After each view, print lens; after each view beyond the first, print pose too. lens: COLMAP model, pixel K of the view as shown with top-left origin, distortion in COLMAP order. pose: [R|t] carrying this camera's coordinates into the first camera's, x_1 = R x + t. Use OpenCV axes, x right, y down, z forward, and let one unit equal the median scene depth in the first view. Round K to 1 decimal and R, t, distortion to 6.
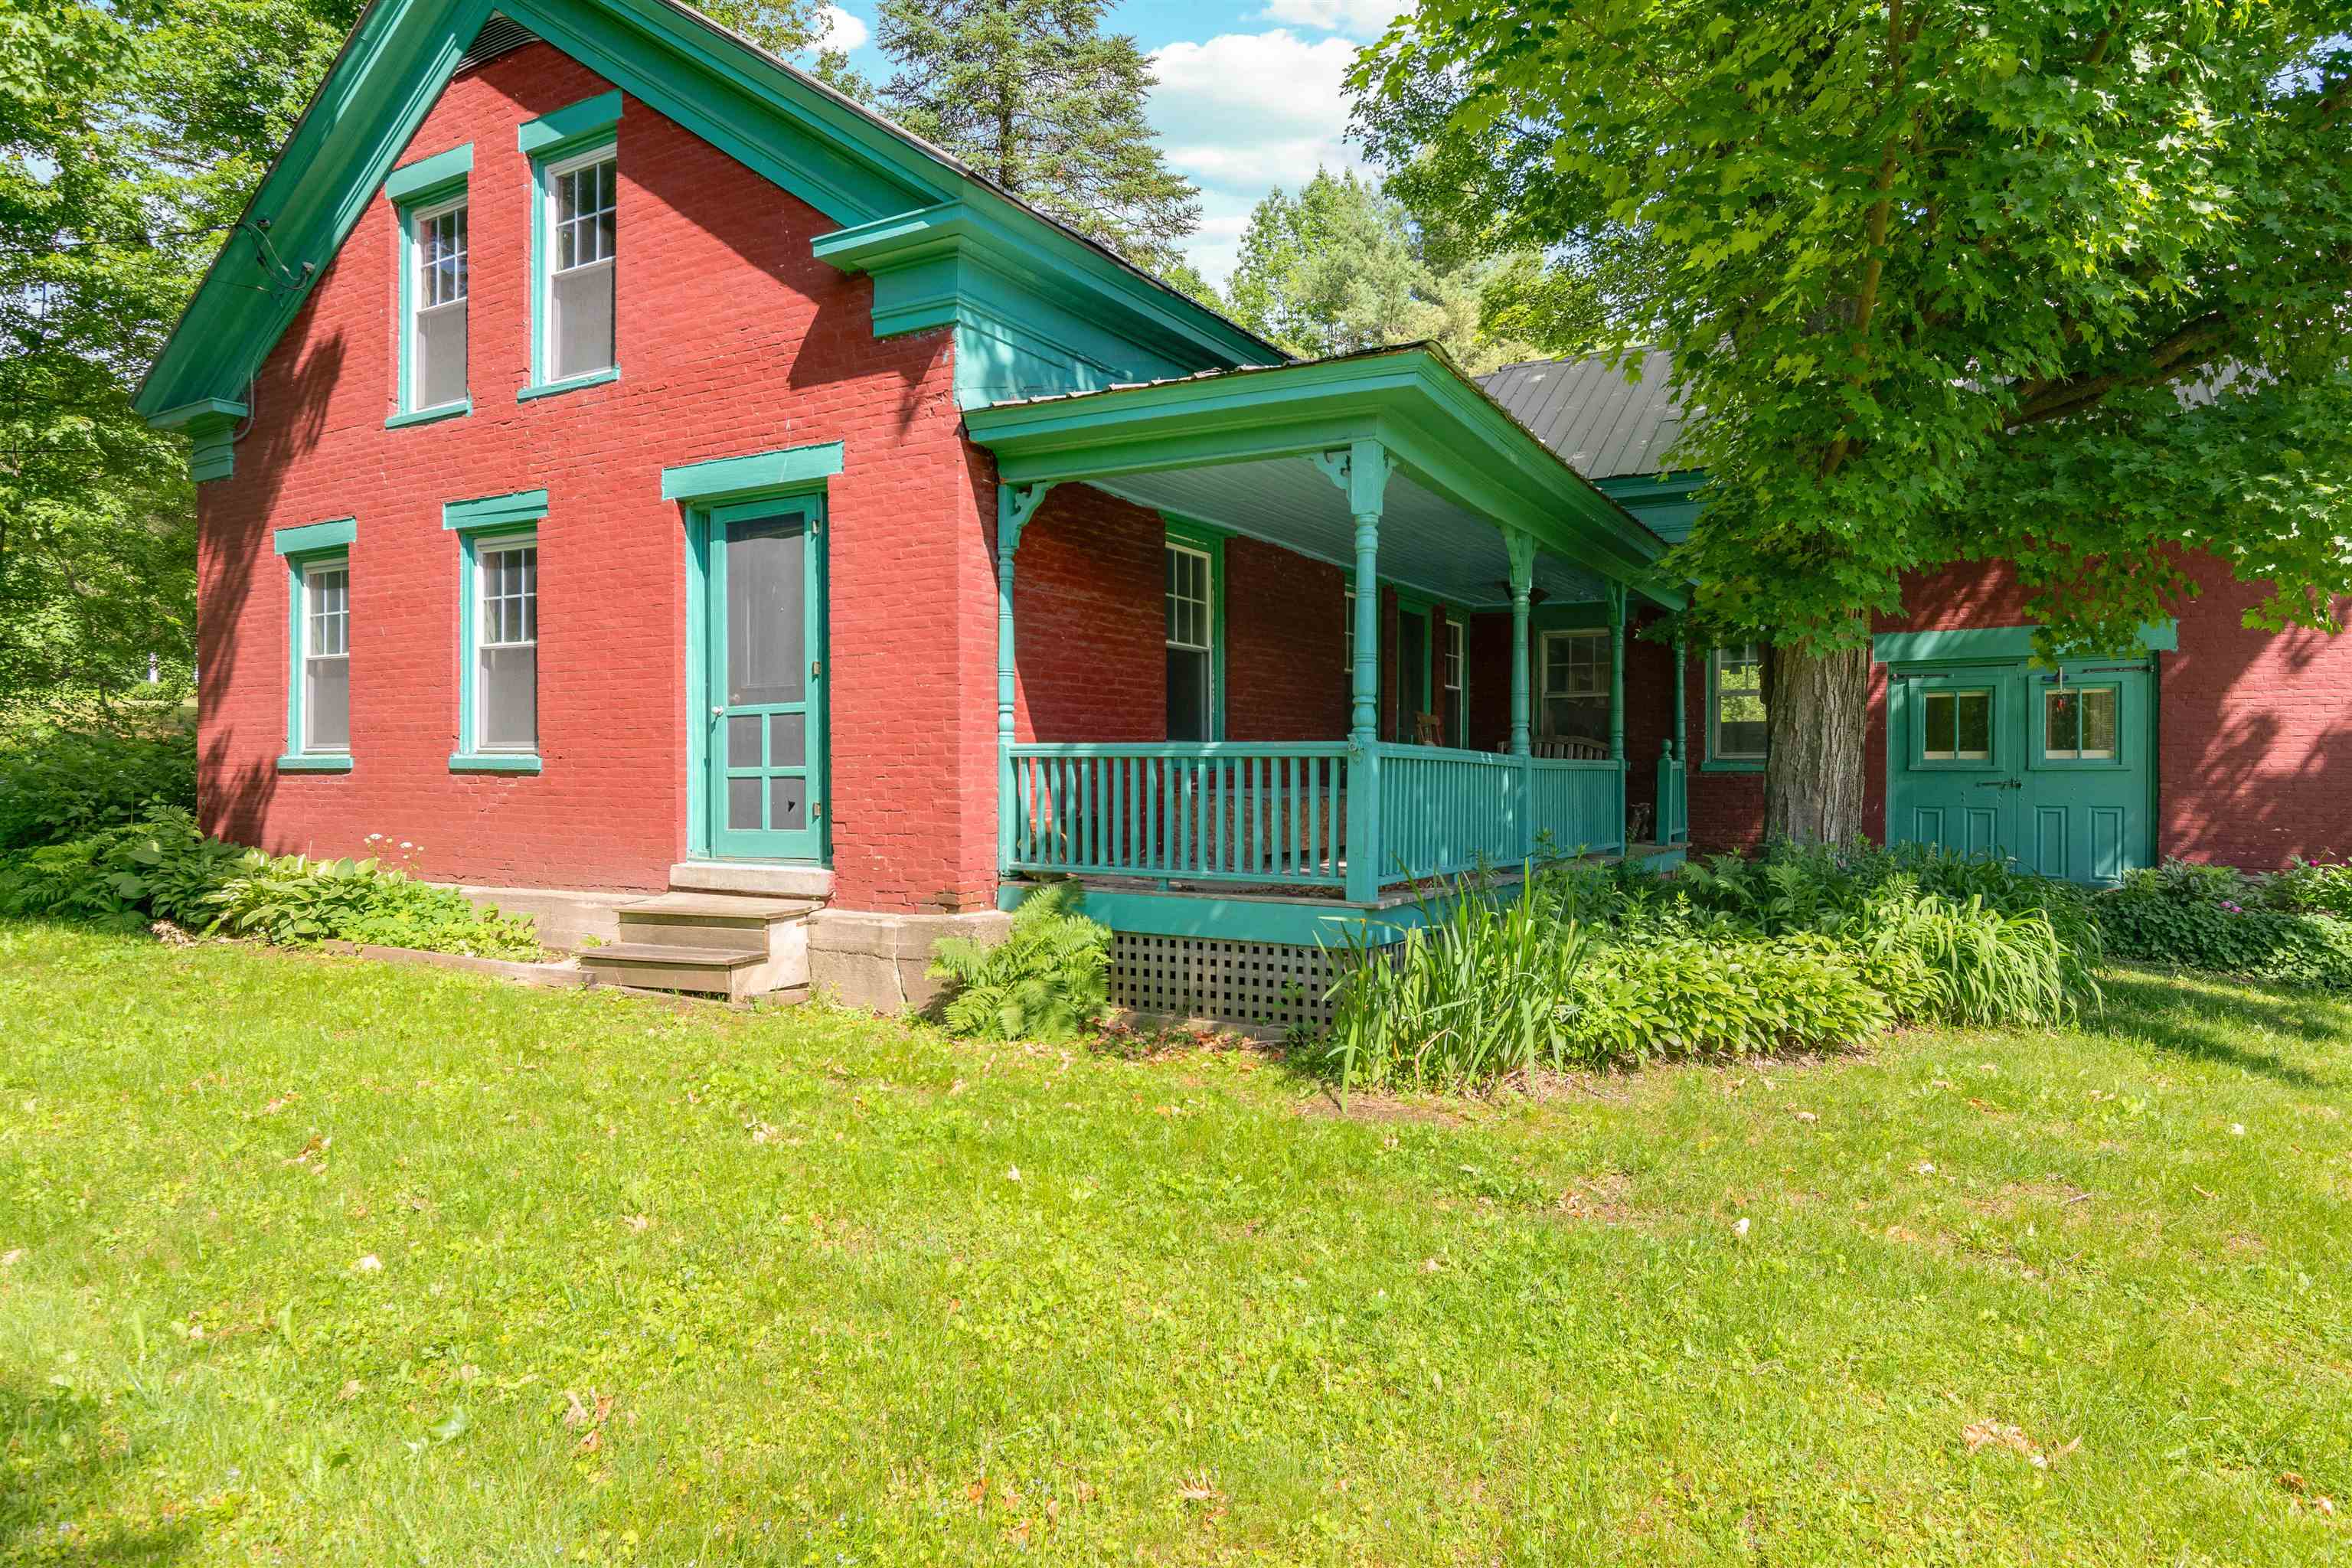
lens RADIAL K [[1404.1, 0, 1180.9], [0, 1404.1, 786.5], [0, 0, 1]] dist [0.003372, 0.000956]
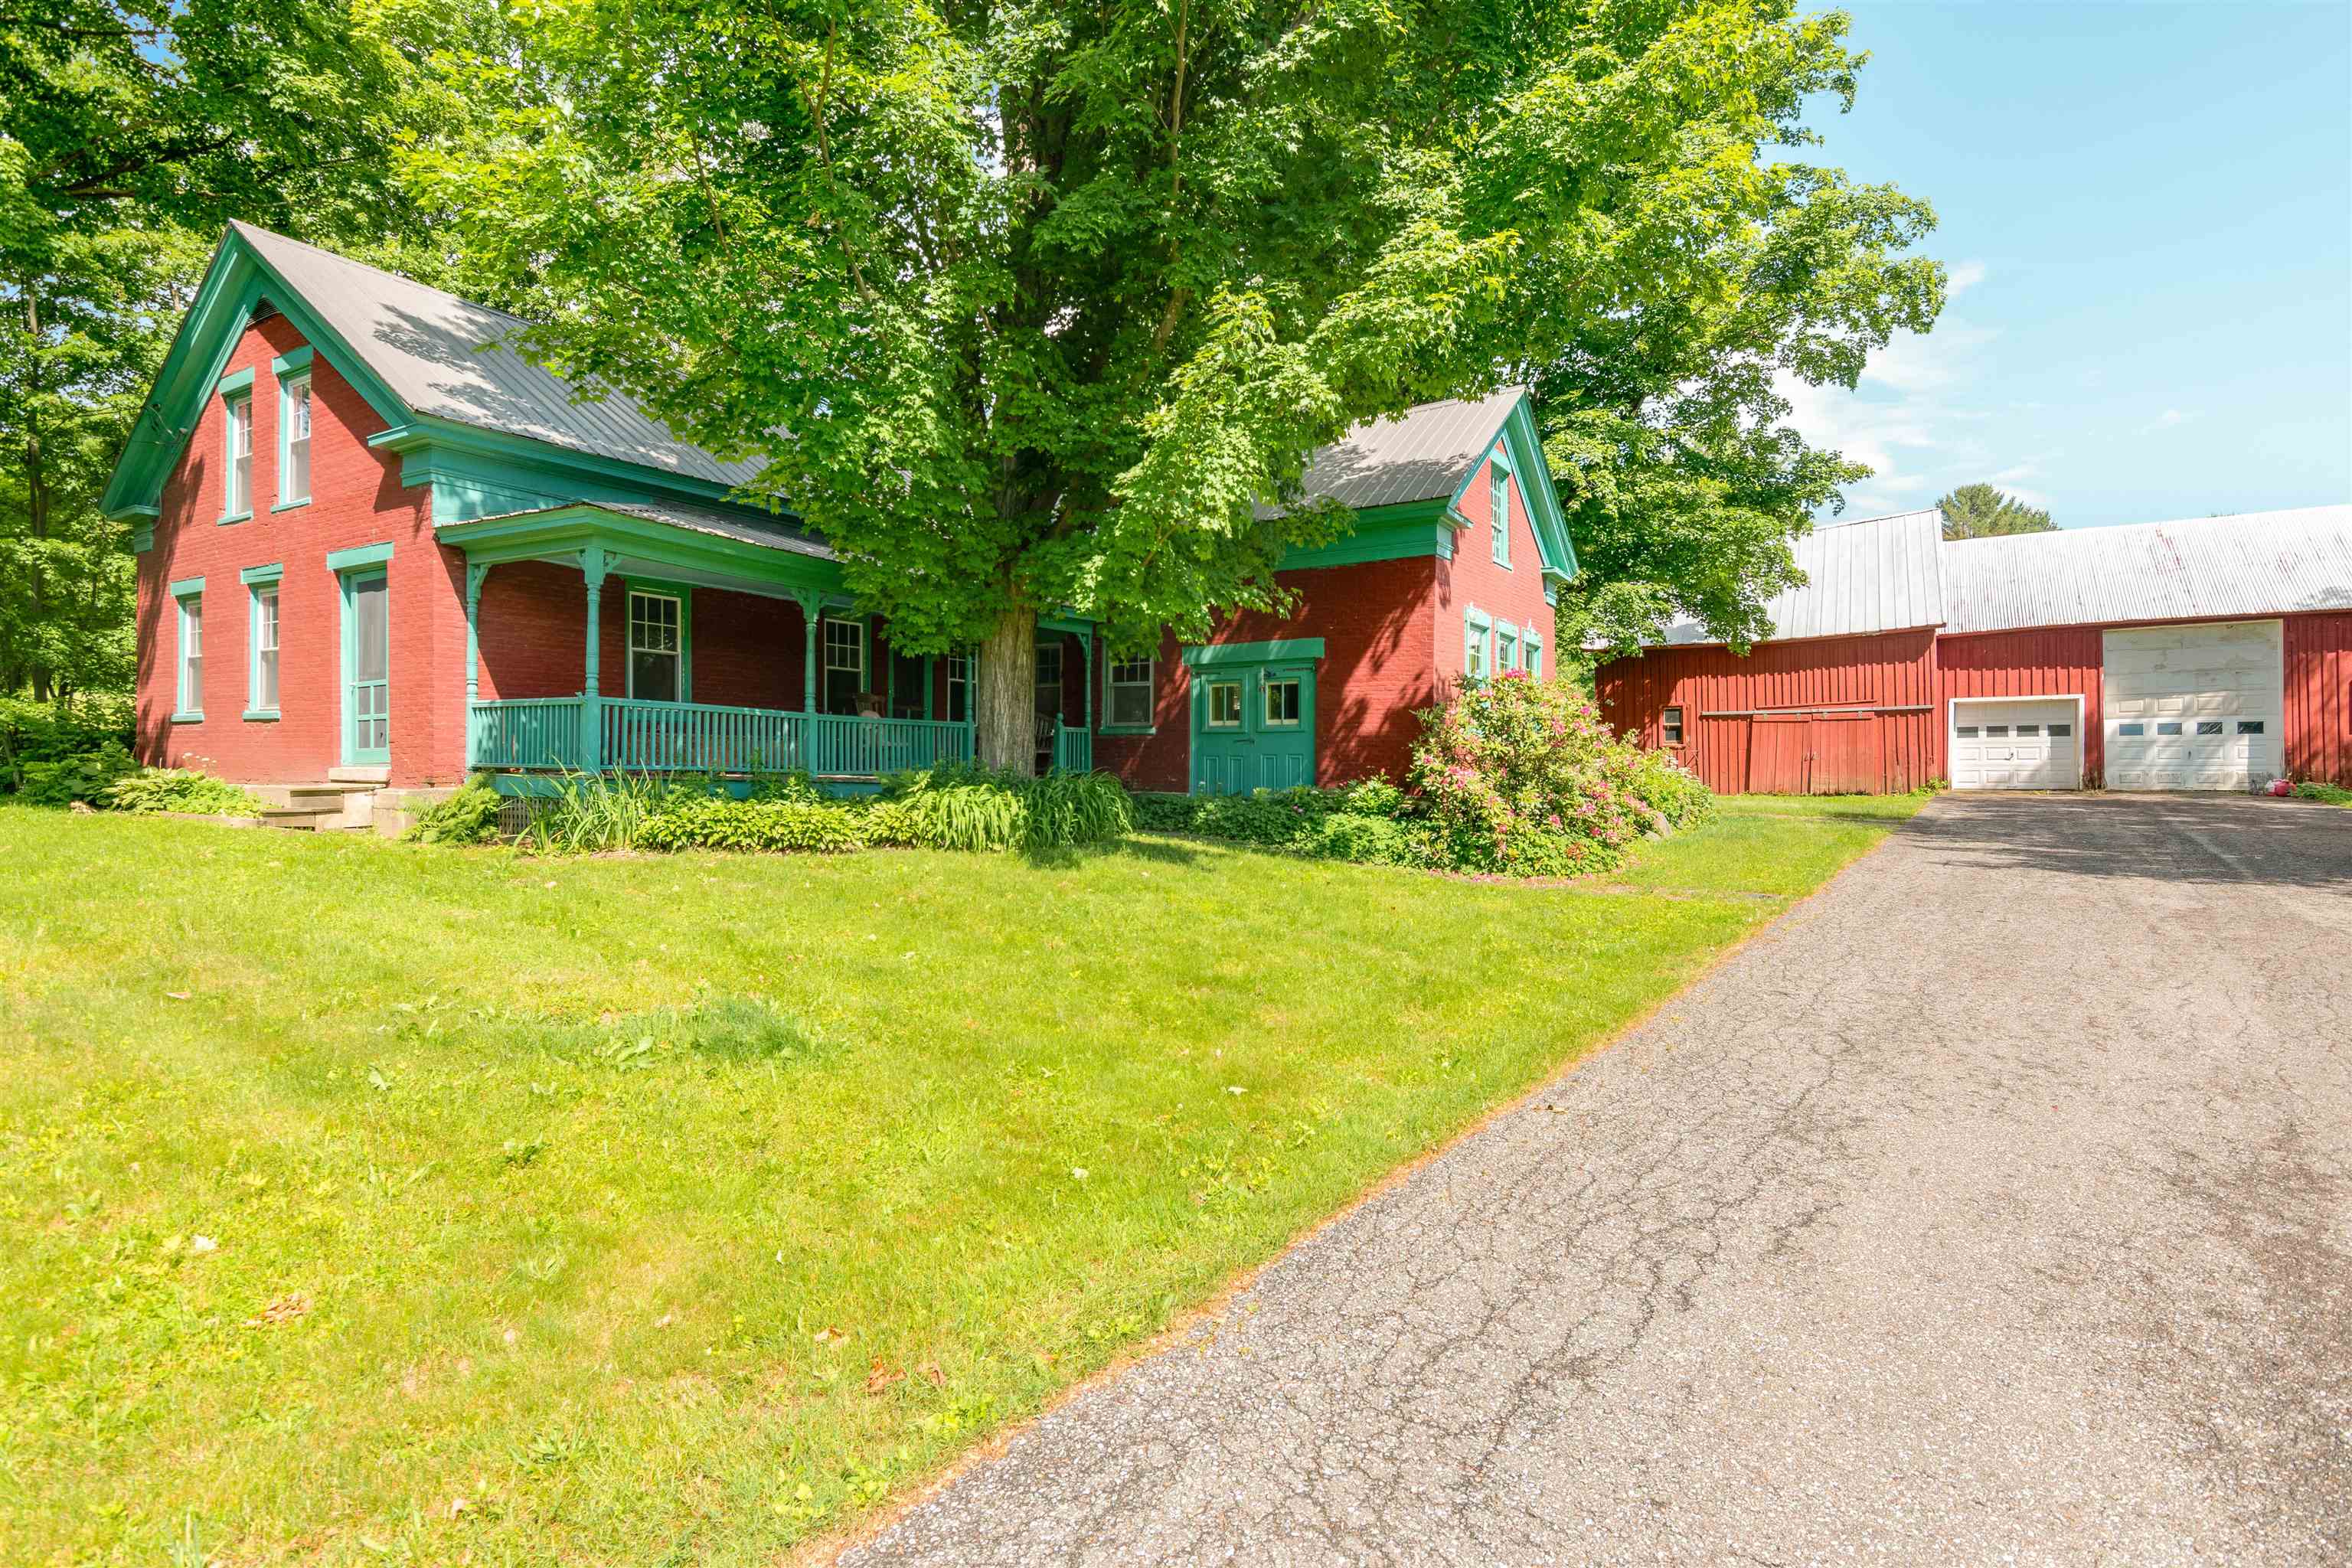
lens RADIAL K [[1194.4, 0, 1176.0], [0, 1194.4, 784.0], [0, 0, 1]] dist [0.000793, 0.000515]
pose [[0.999550, 0.007174, -0.029135, 0.730894], [-0.007099, 0.999971, 0.002675, 0.059533], [0.029153, -0.002467, 0.999572, -0.492391]]
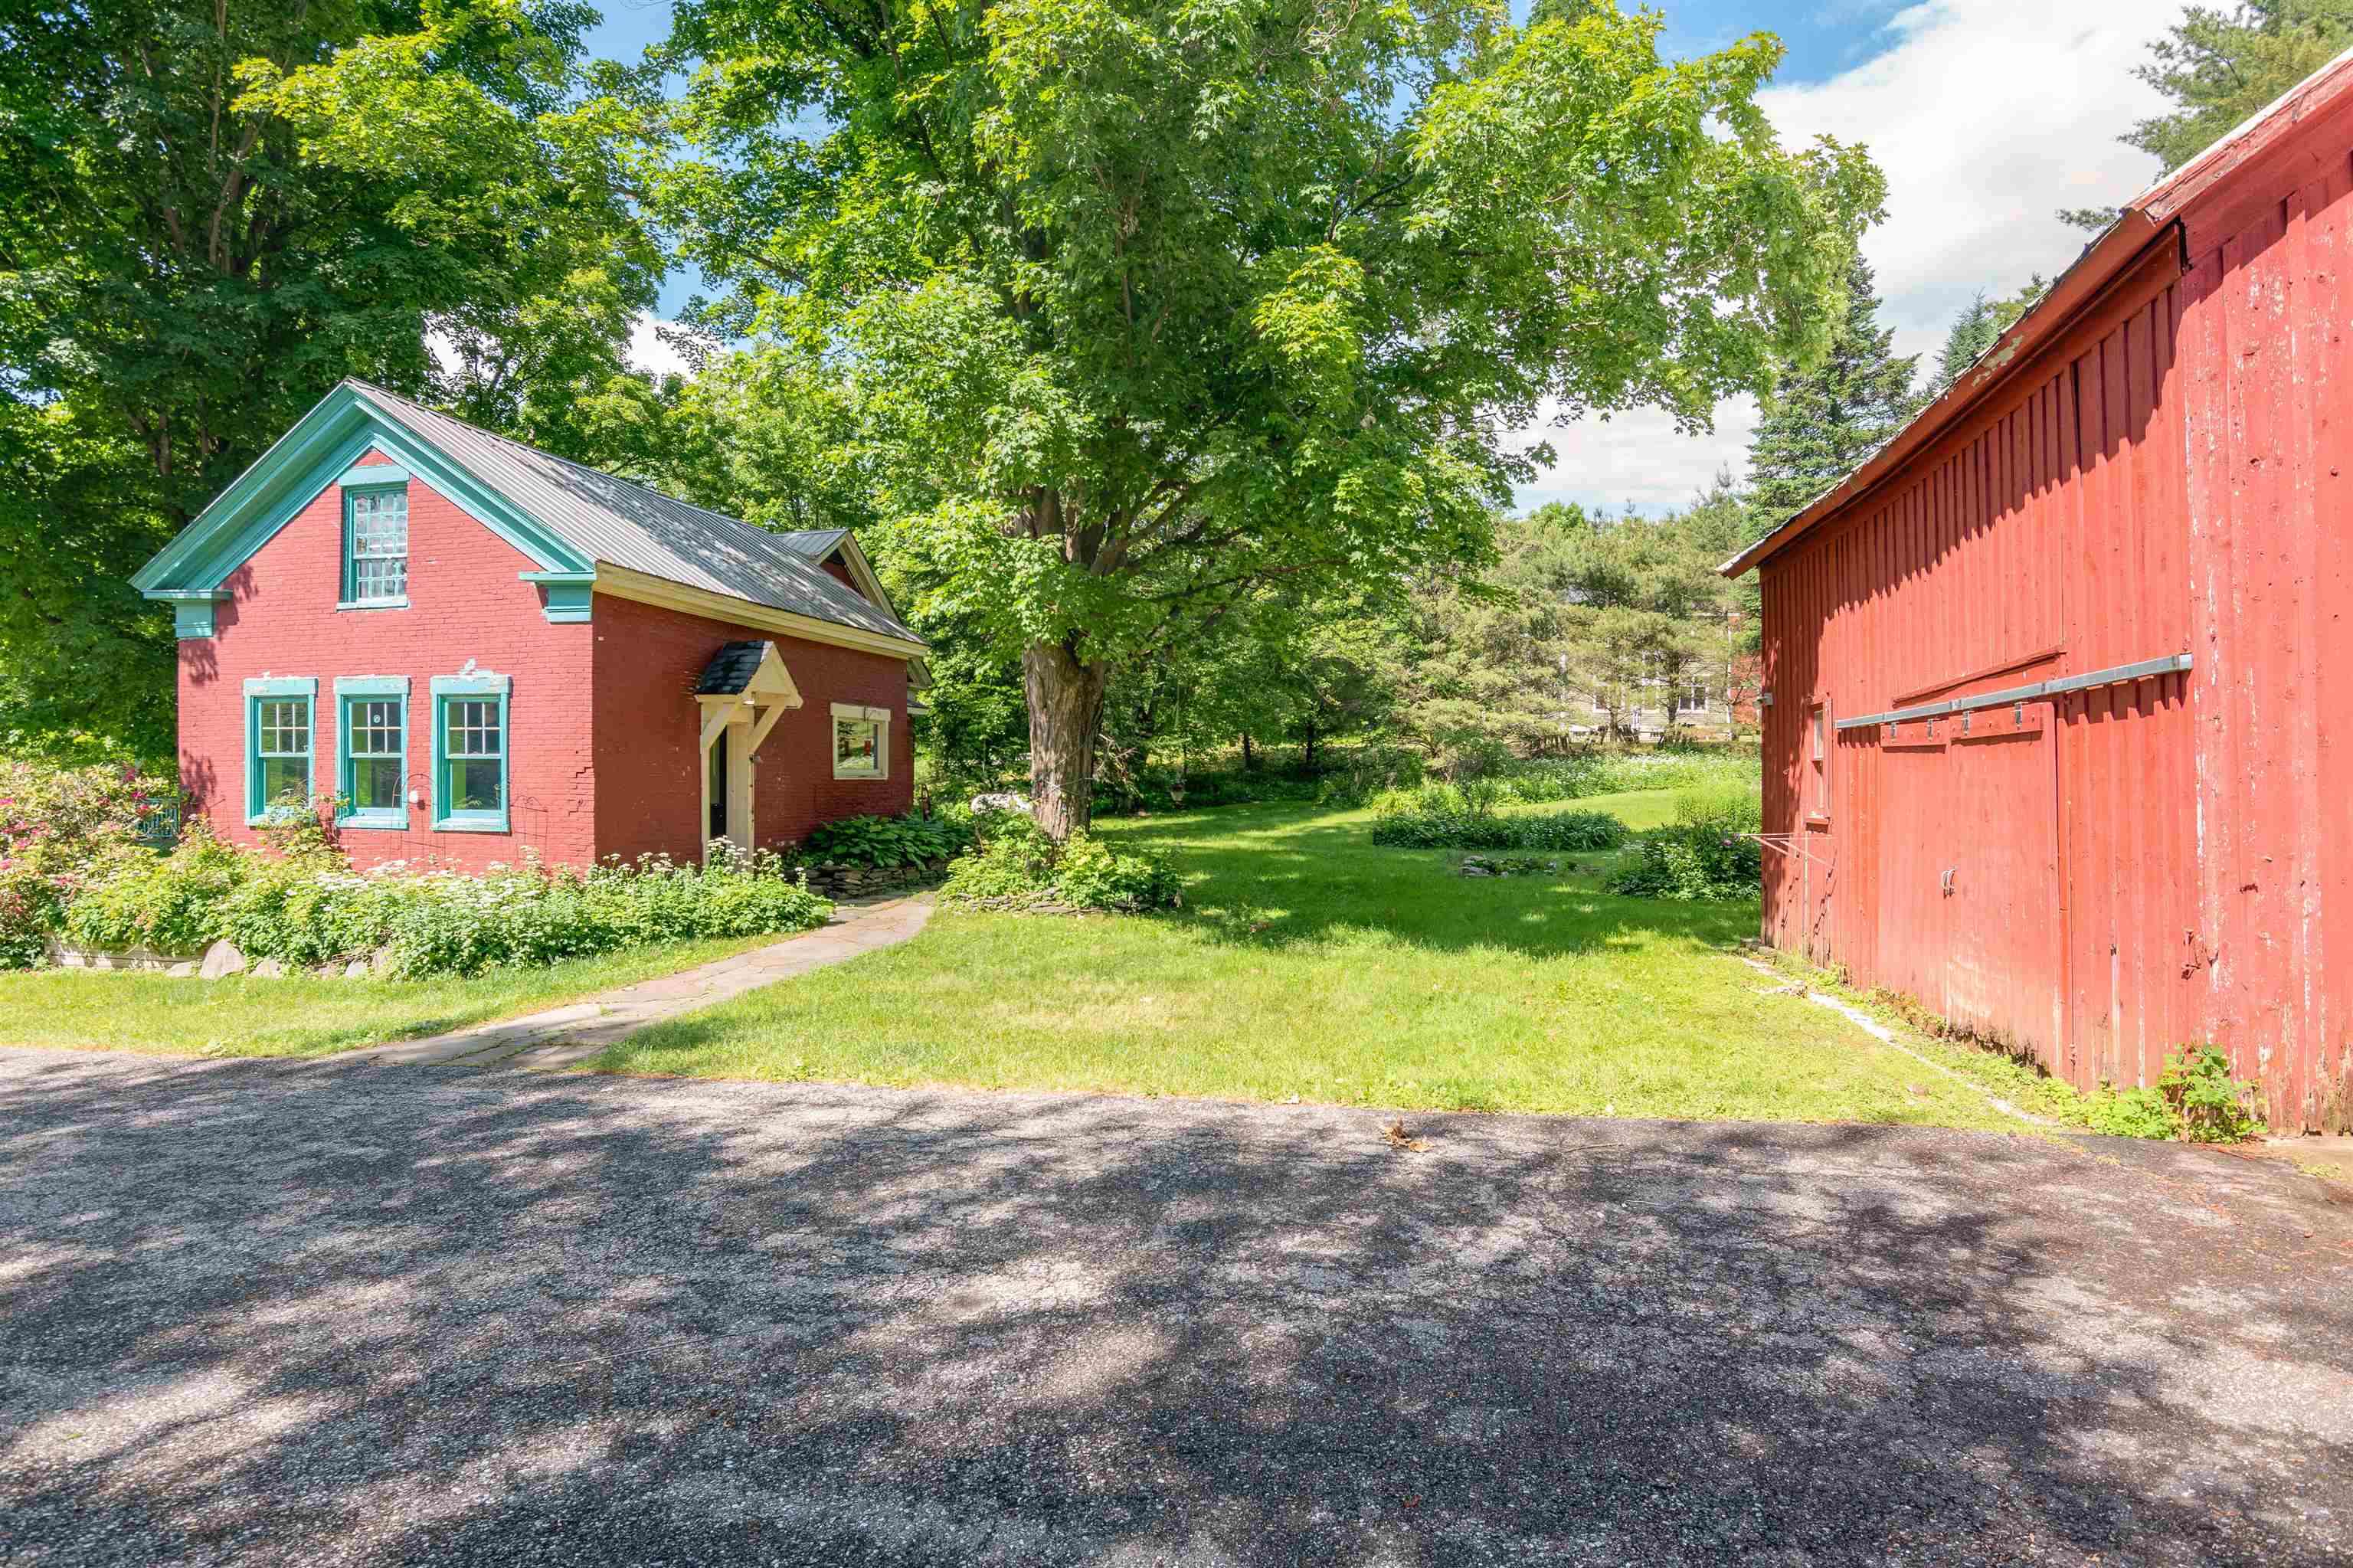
lens RADIAL K [[1195.0, 0, 1176.5], [0, 1195.0, 784.0], [0, 0, 1]] dist [0.000793, 0.000515]
pose [[0.283713, -0.001820, -0.958908, 2.973905], [-0.009099, 0.999948, -0.004590, -0.064358], [0.958866, 0.010028, 0.283682, 2.012000]]
